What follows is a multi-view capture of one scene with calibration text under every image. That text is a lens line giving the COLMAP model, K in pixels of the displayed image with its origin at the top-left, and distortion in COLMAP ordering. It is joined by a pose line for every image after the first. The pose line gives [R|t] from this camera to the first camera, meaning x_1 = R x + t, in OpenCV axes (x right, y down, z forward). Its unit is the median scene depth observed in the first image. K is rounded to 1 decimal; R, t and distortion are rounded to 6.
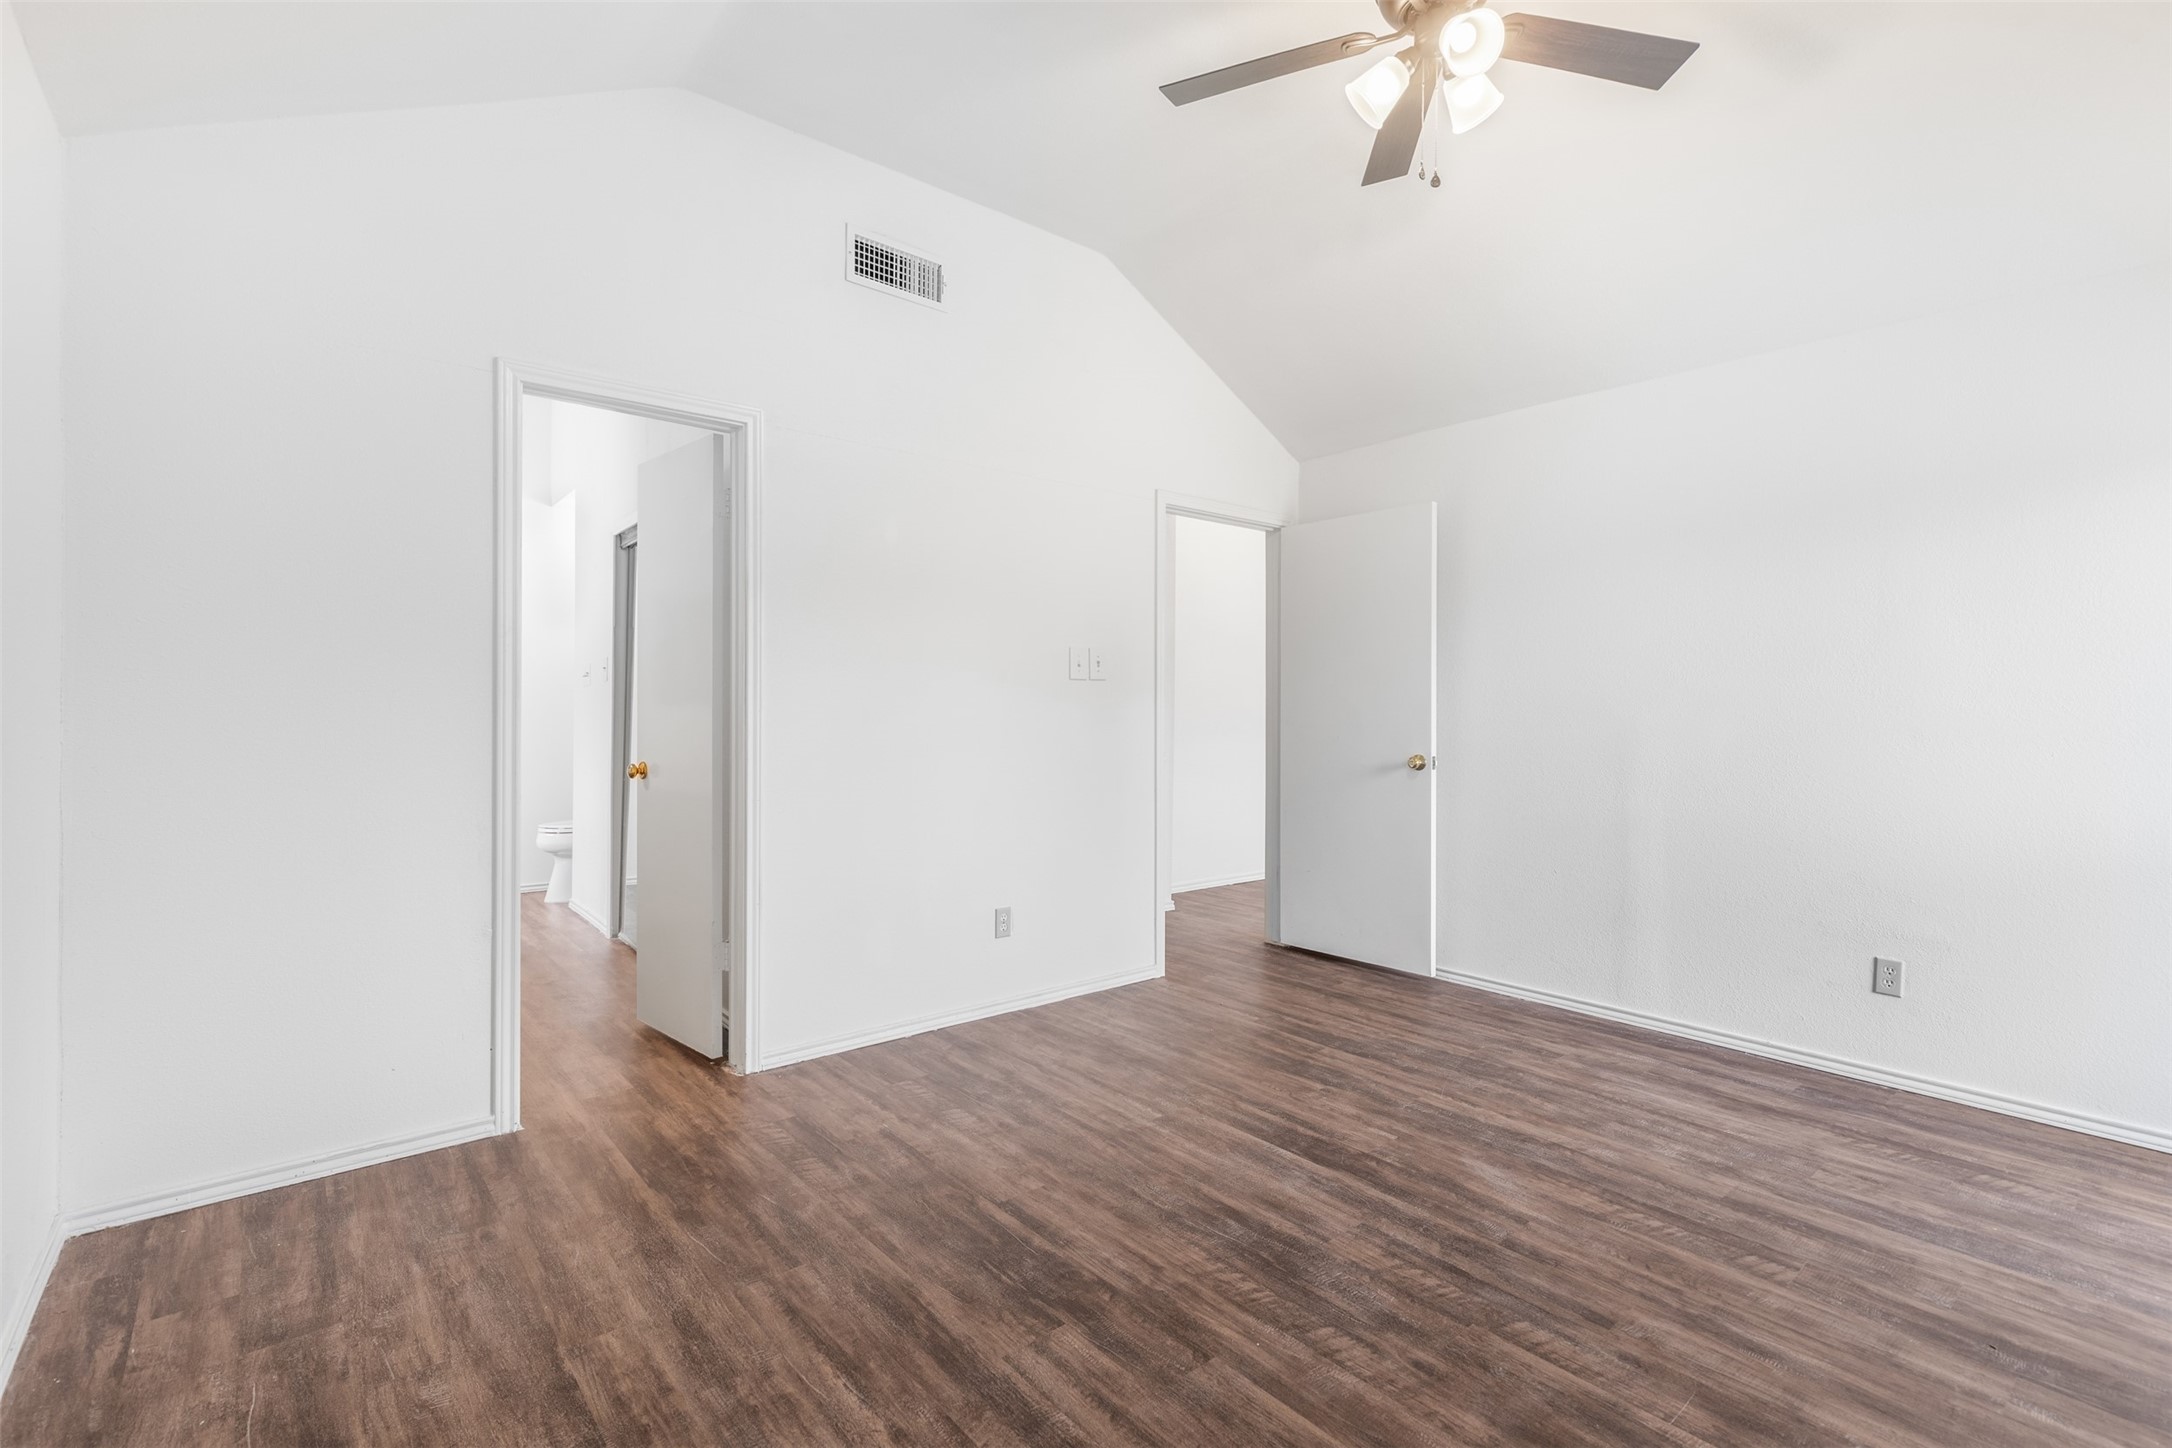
lens RADIAL K [[990.2, 0, 1097.6], [0, 990.2, 721.5], [0, 0, 1]] dist [0.002293, -0.000398]
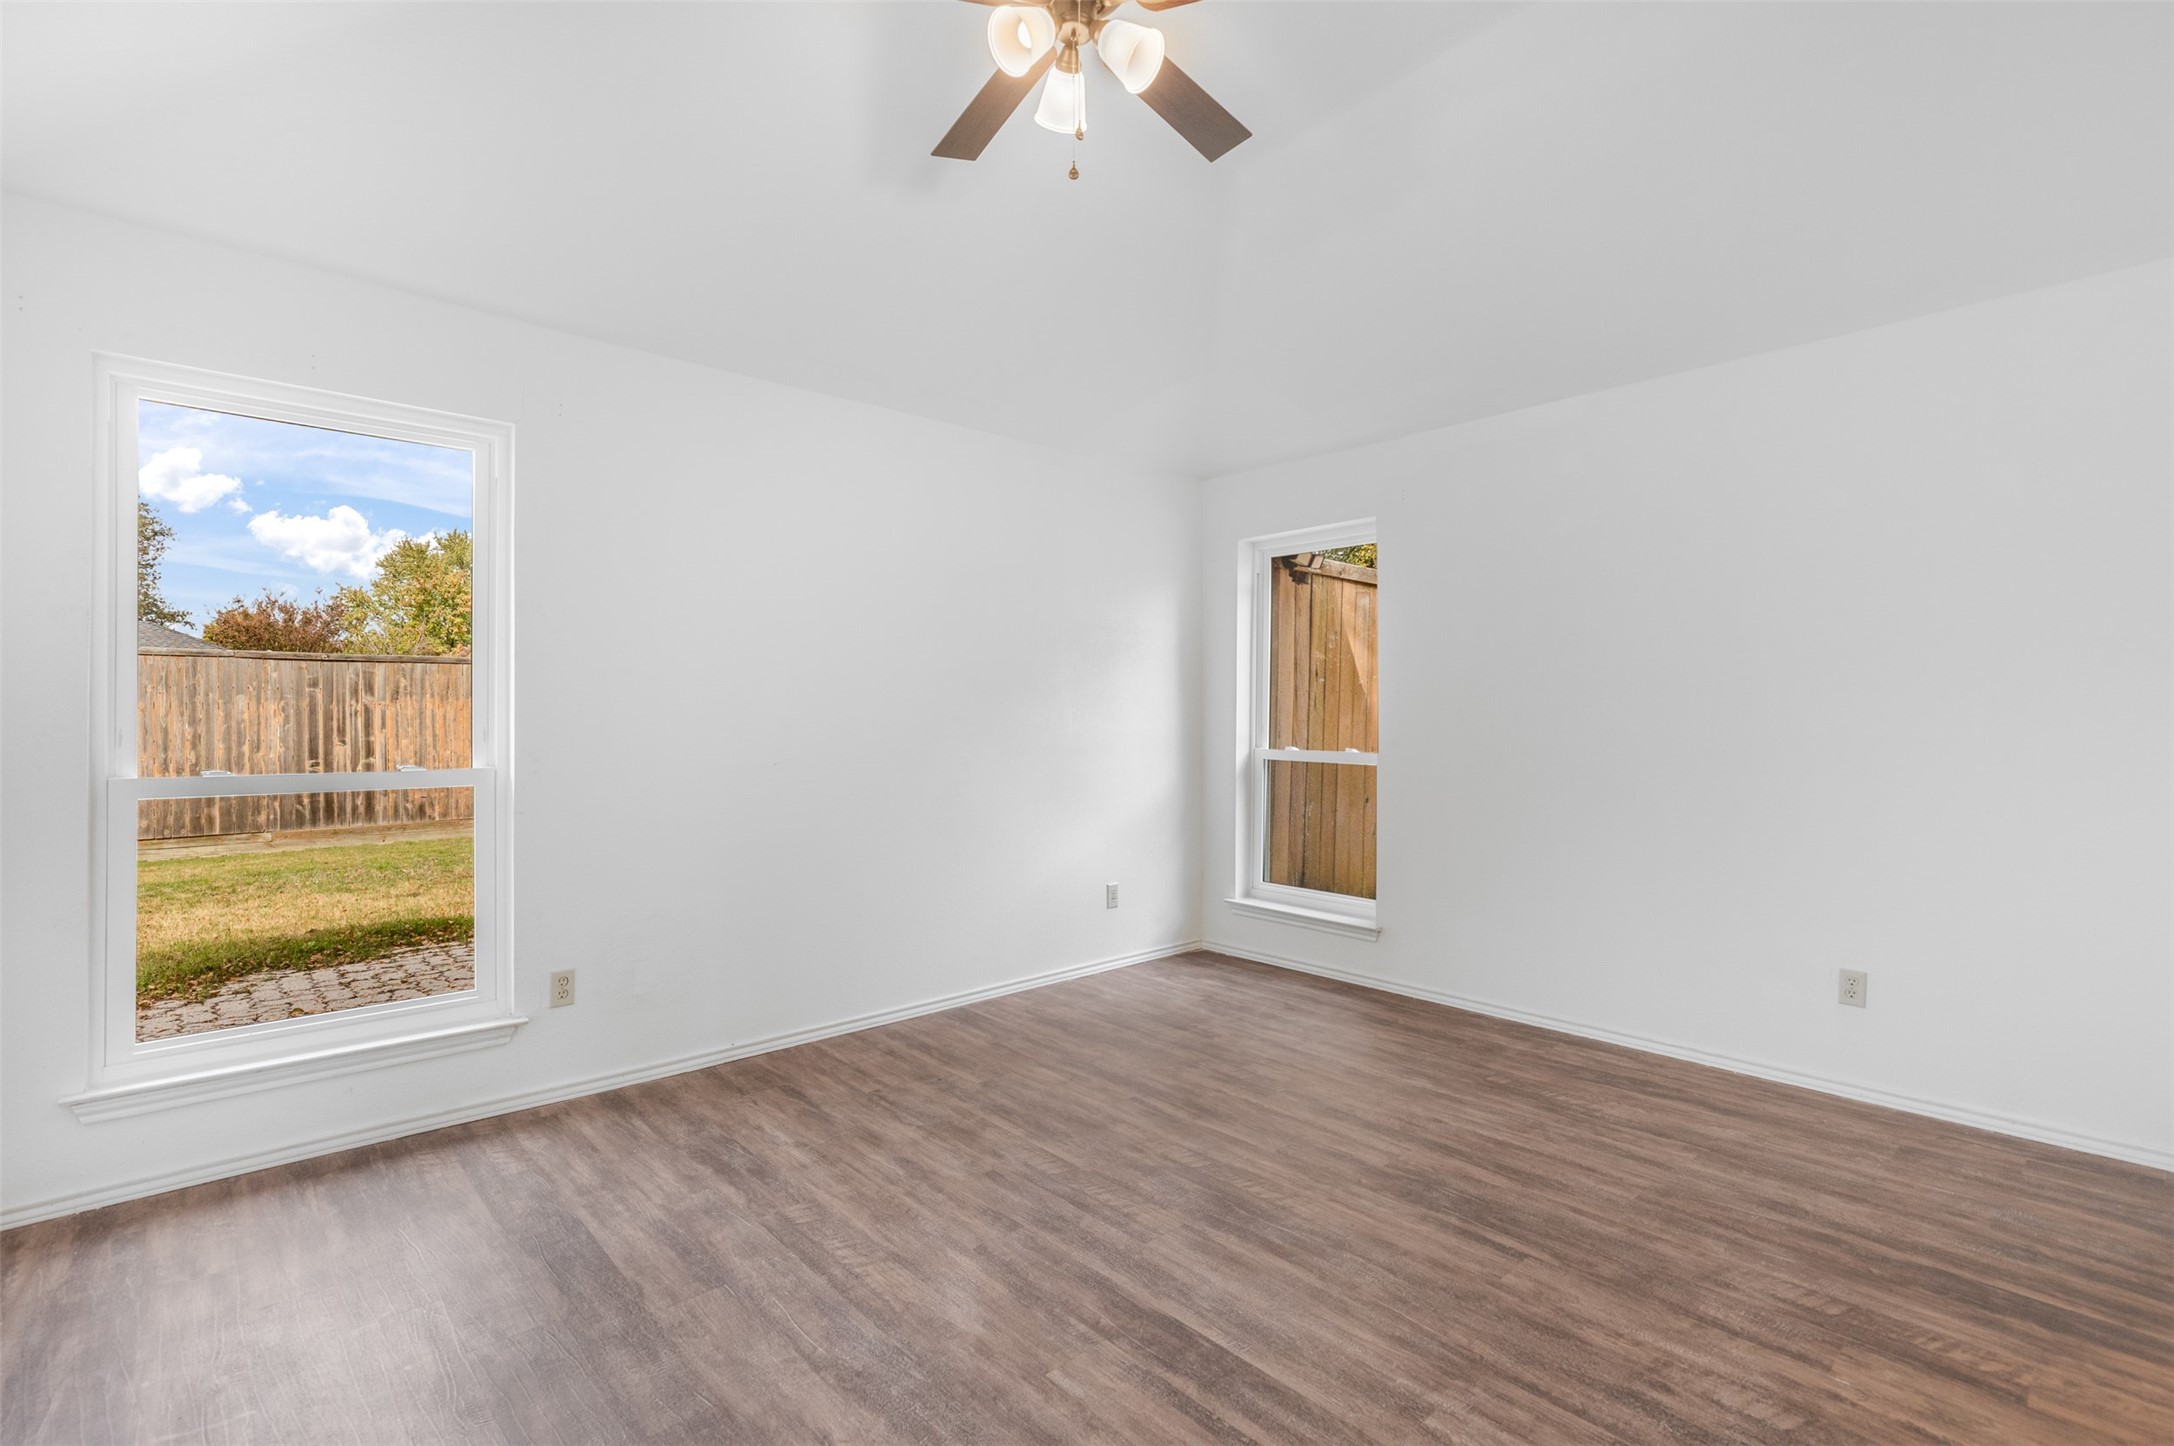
lens RADIAL K [[991.2, 0, 1098.6], [0, 991.2, 720.5], [0, 0, 1]] dist [0.002293, -0.000398]
pose [[-0.999176, -0.004581, -0.040317, 0.353837], [-0.005160, 0.999885, 0.014264, -0.027605], [0.040247, 0.014460, -0.999085, 1.966739]]
